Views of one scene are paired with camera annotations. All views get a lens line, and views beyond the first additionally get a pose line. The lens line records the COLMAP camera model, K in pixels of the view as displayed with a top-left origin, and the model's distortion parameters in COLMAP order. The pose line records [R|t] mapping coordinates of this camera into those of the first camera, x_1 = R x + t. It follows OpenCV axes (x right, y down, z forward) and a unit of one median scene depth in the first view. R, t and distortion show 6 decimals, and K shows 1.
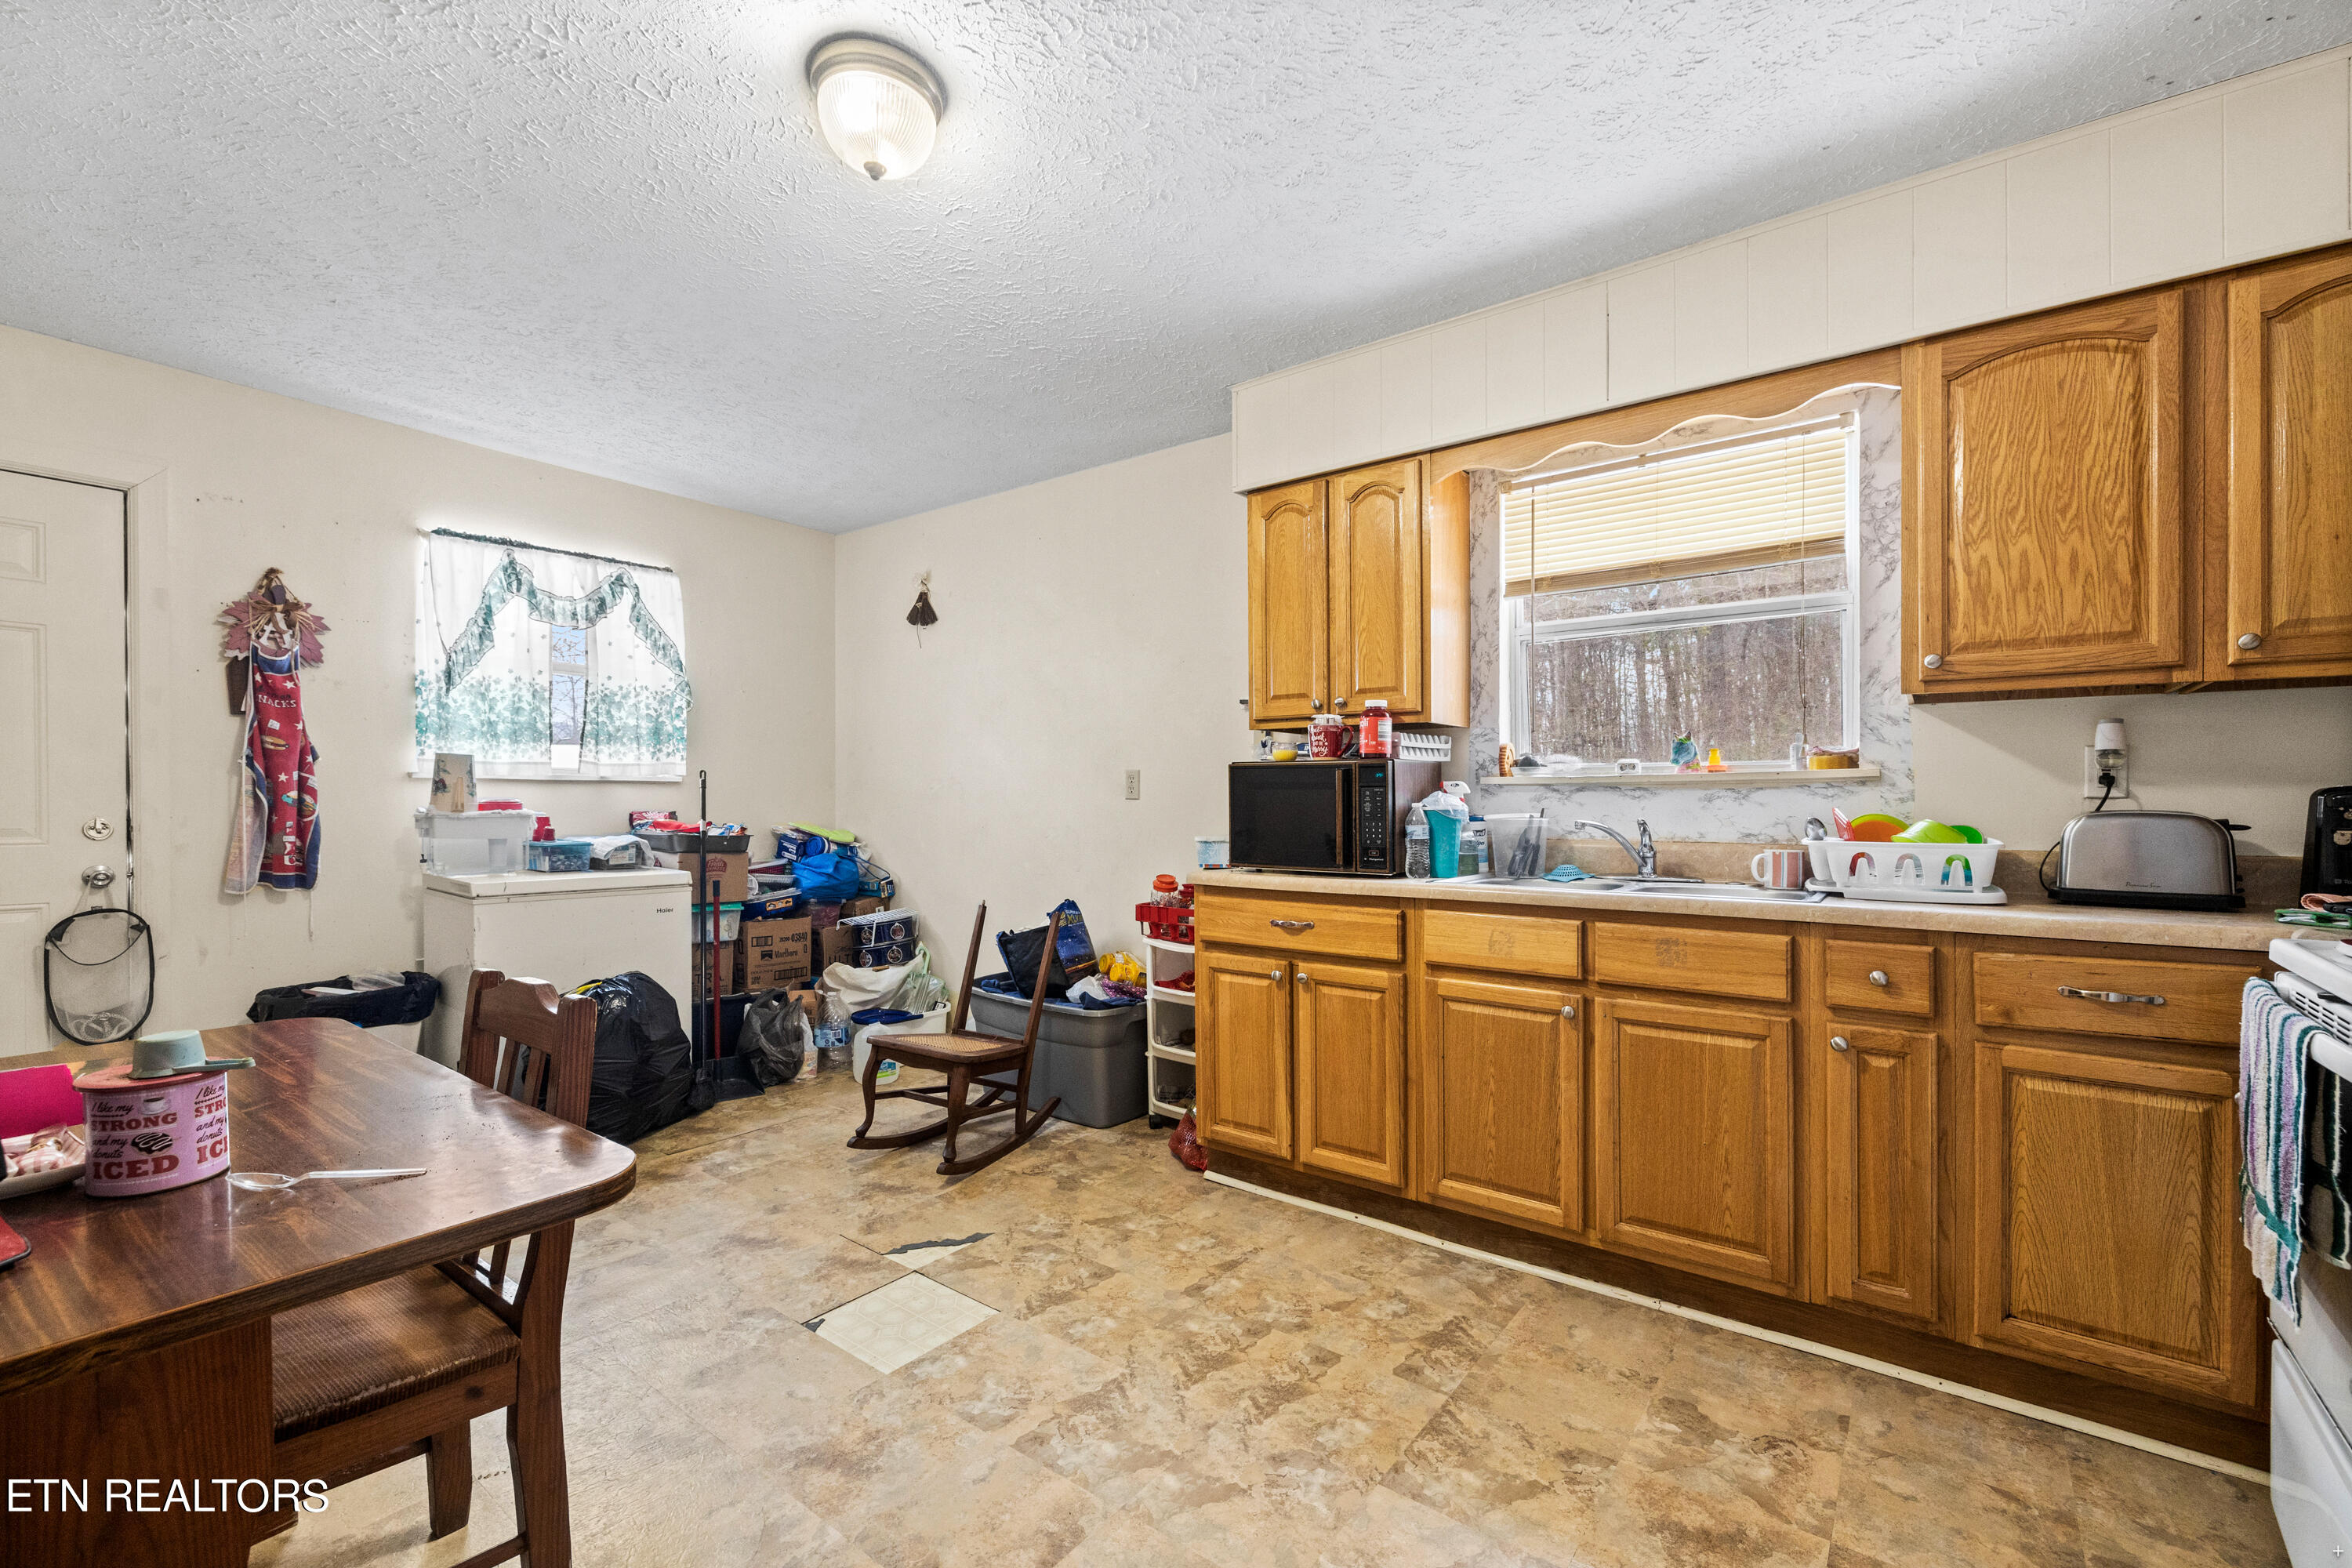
lens RADIAL K [[1006.7, 0, 1172.7], [0, 1006.7, 800.3], [0, 0, 1]] dist [-0.002166, -0.000326]
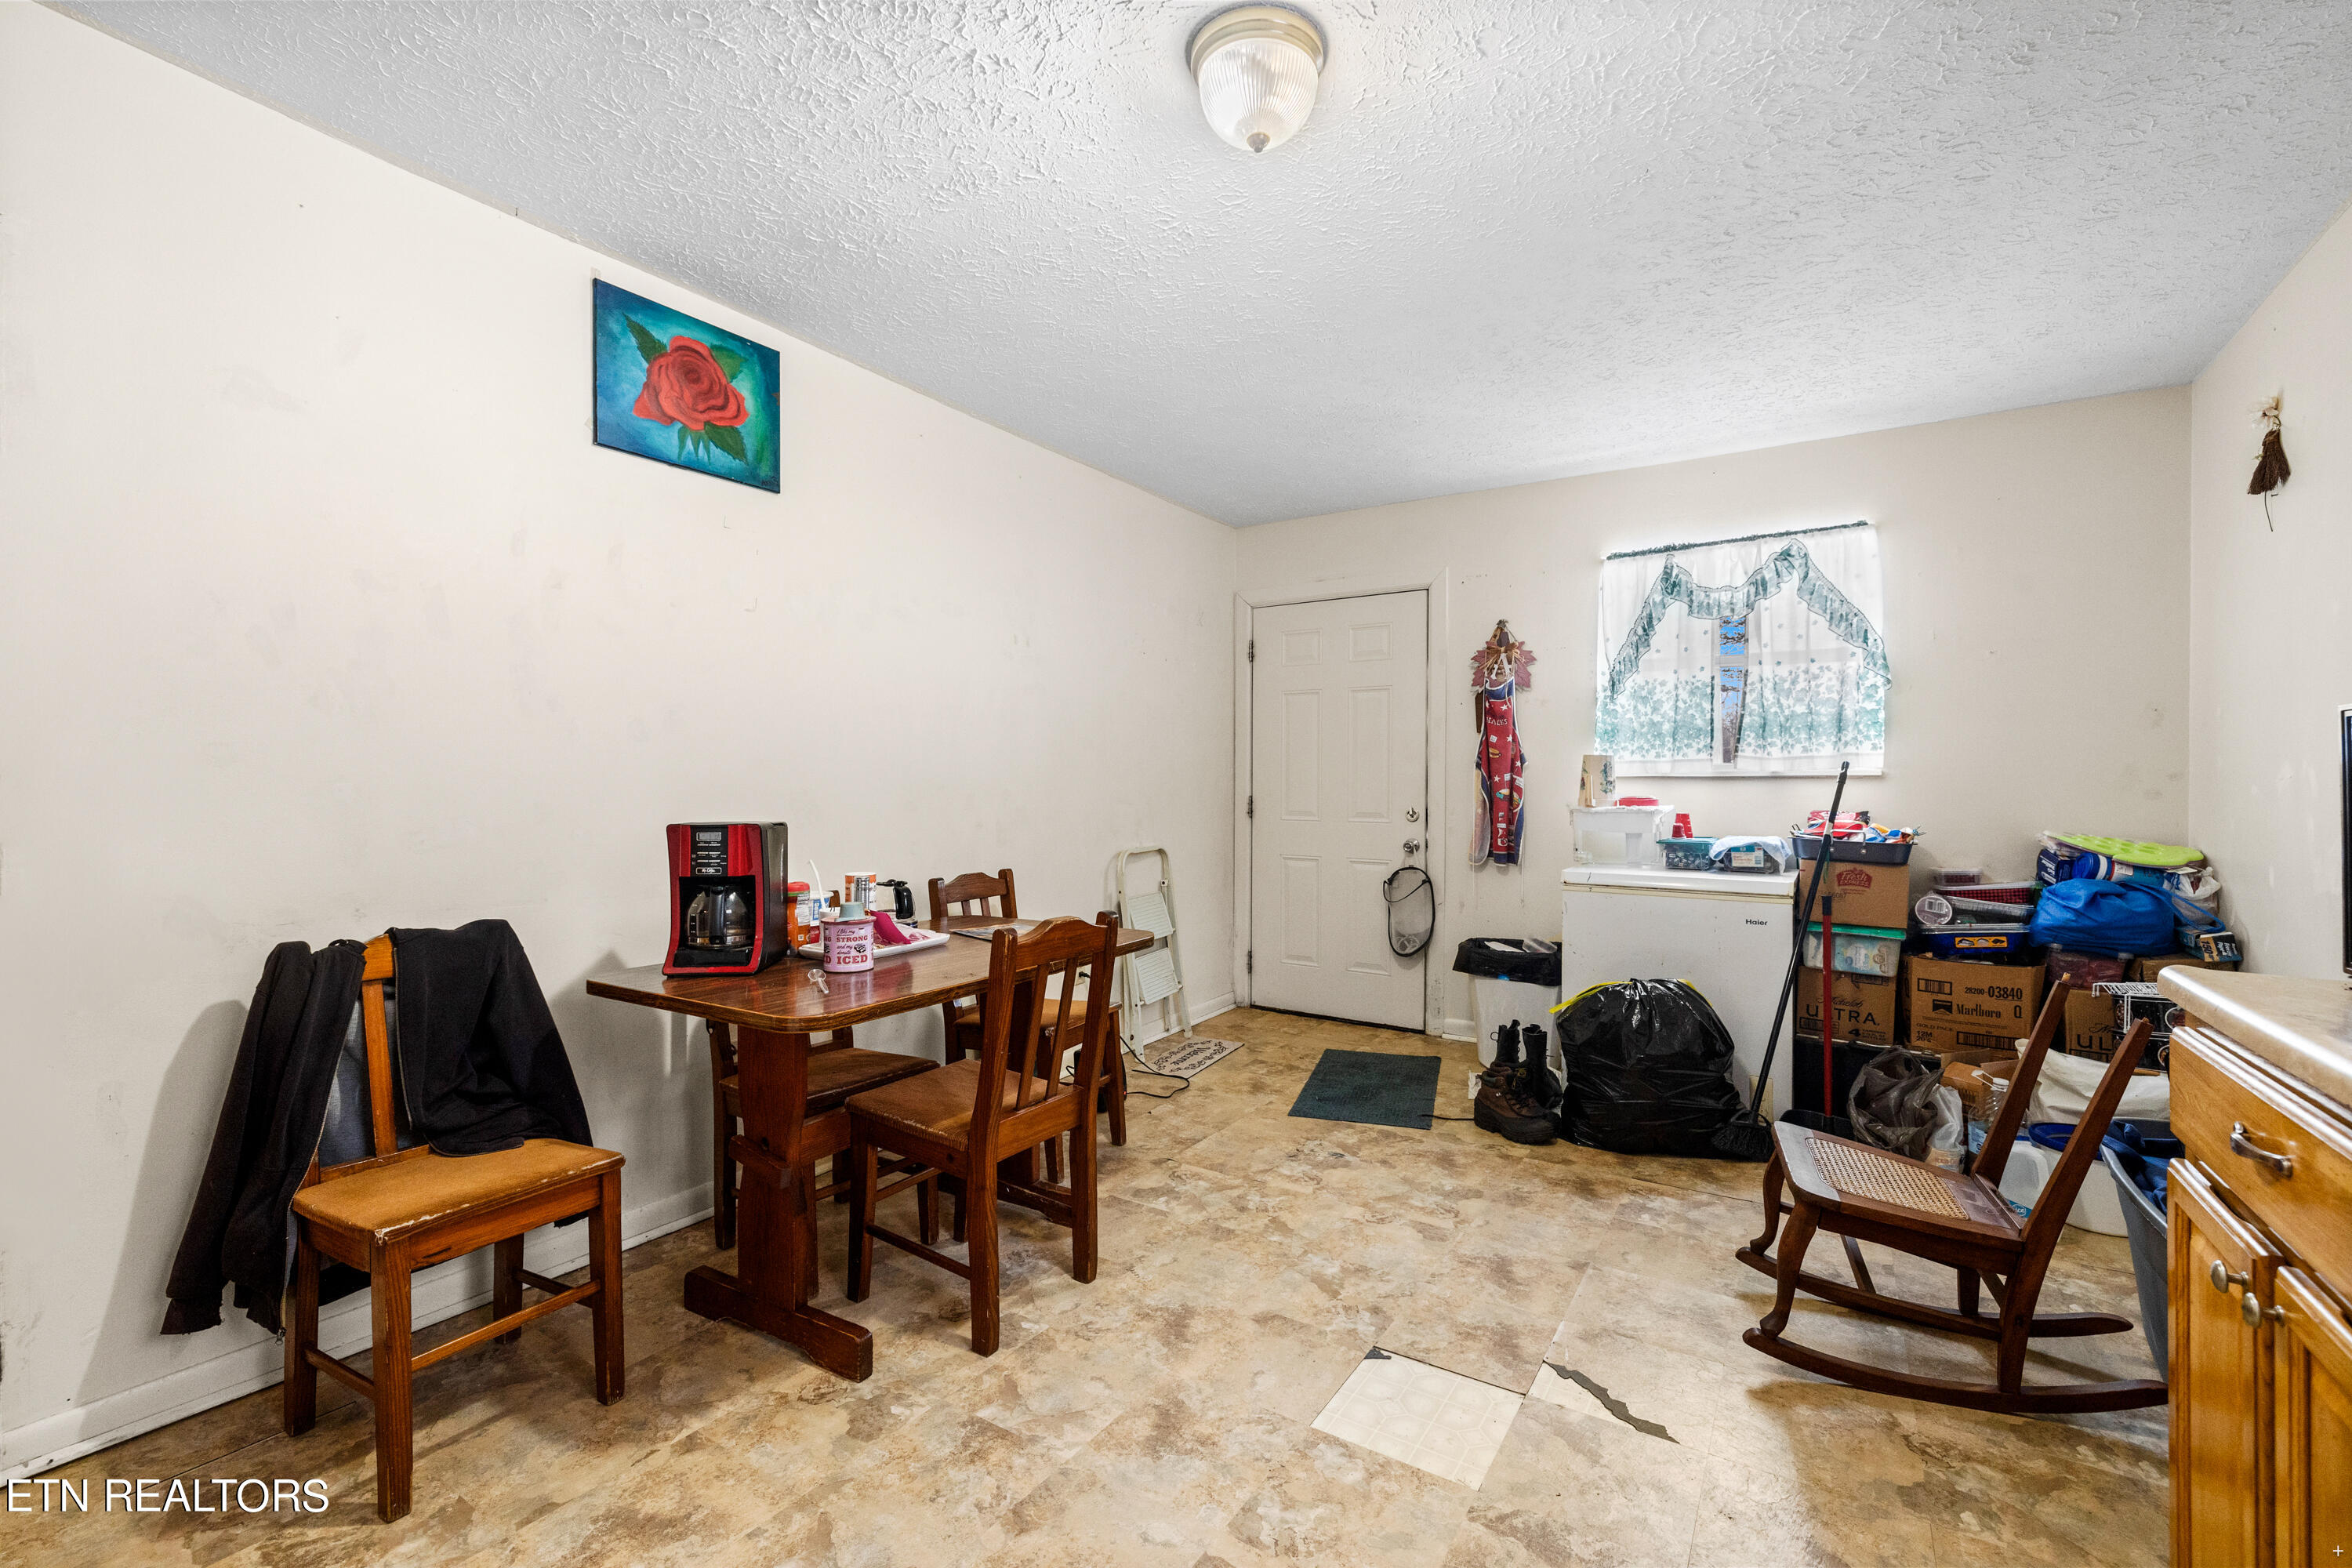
lens RADIAL K [[981.5, 0, 1176.0], [0, 981.5, 784.0], [0, 0, 1]] dist [0.000920, -0.000196]
pose [[0.066964, -0.011355, -0.997691, 0.395679], [-0.004913, 0.999919, -0.011710, 0.001126], [0.997743, 0.005686, 0.066903, 0.538828]]
